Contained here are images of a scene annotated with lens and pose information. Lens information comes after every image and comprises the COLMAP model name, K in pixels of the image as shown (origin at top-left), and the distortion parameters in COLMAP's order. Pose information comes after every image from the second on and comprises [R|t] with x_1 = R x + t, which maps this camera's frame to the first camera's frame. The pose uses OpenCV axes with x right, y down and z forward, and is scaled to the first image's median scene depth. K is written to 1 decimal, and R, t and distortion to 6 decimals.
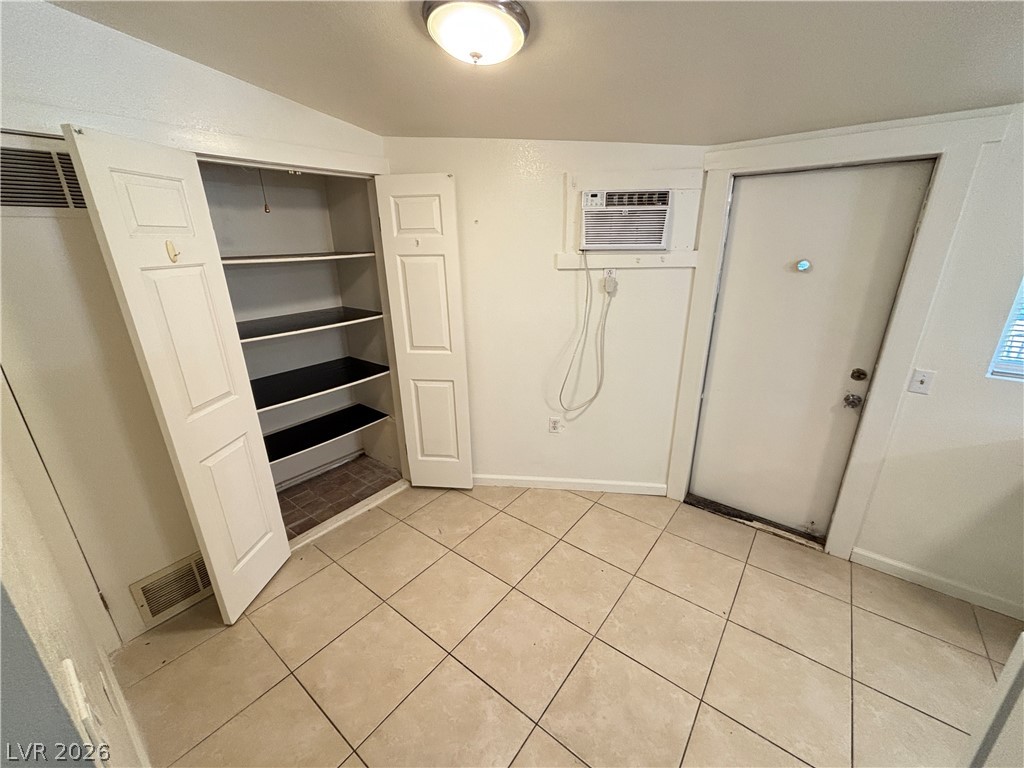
lens RADIAL K [[415.8, 0, 511.6], [0, 415.8, 380.2], [0, 0, 1]] dist [0.001095, -0.000037]
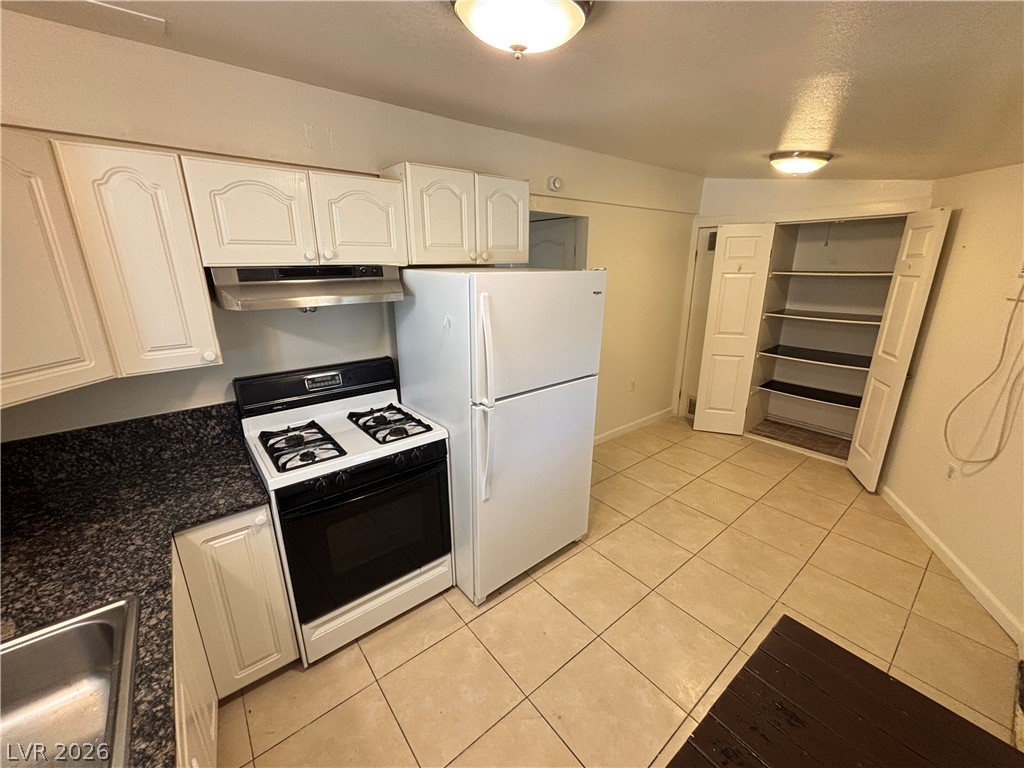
lens RADIAL K [[411.2, 0, 511.8], [0, 411.2, 381.5], [0, 0, 1]] dist [-0.000638, 0.000173]
pose [[-0.229174, 0.284743, -0.930806, 1.342581], [-0.309647, 0.885256, 0.347047, -0.097747], [0.922821, 0.367755, -0.114708, 0.209281]]
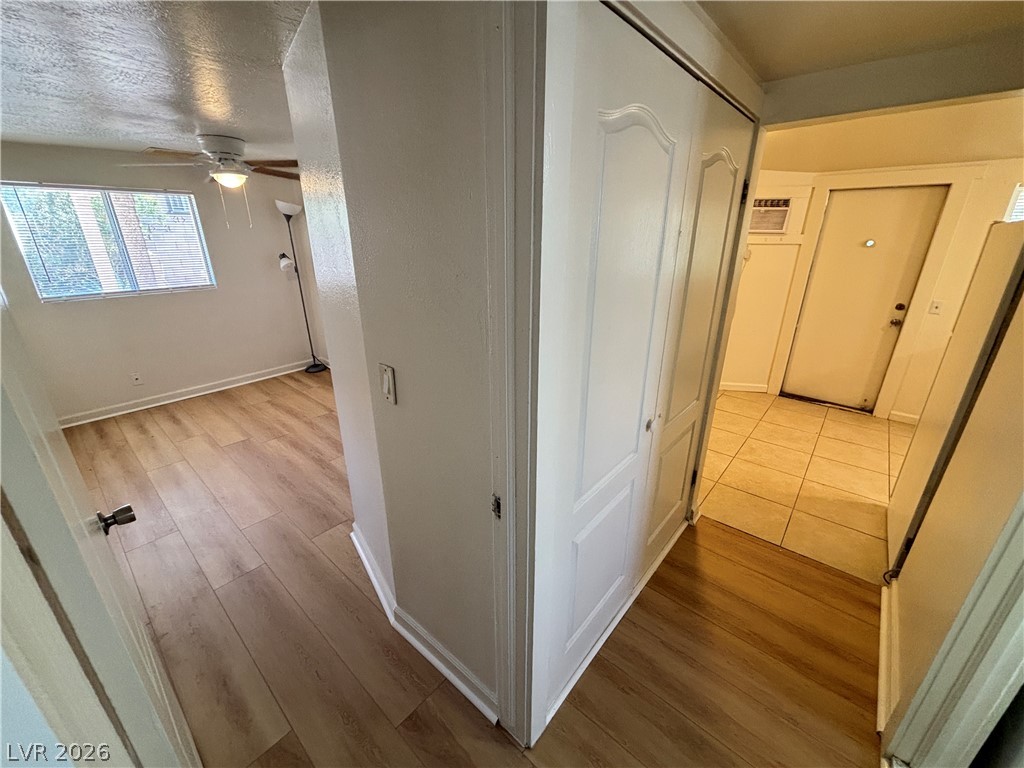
lens RADIAL K [[414.4, 0, 509.2], [0, 414.4, 382.4], [0, 0, 1]] dist [-0.001437, 0.003521]
pose [[0.998515, 0.030533, -0.045112, -0.673731], [-0.029552, 0.999315, 0.022254, 0.296879], [0.045761, -0.020888, 0.998734, -0.773625]]
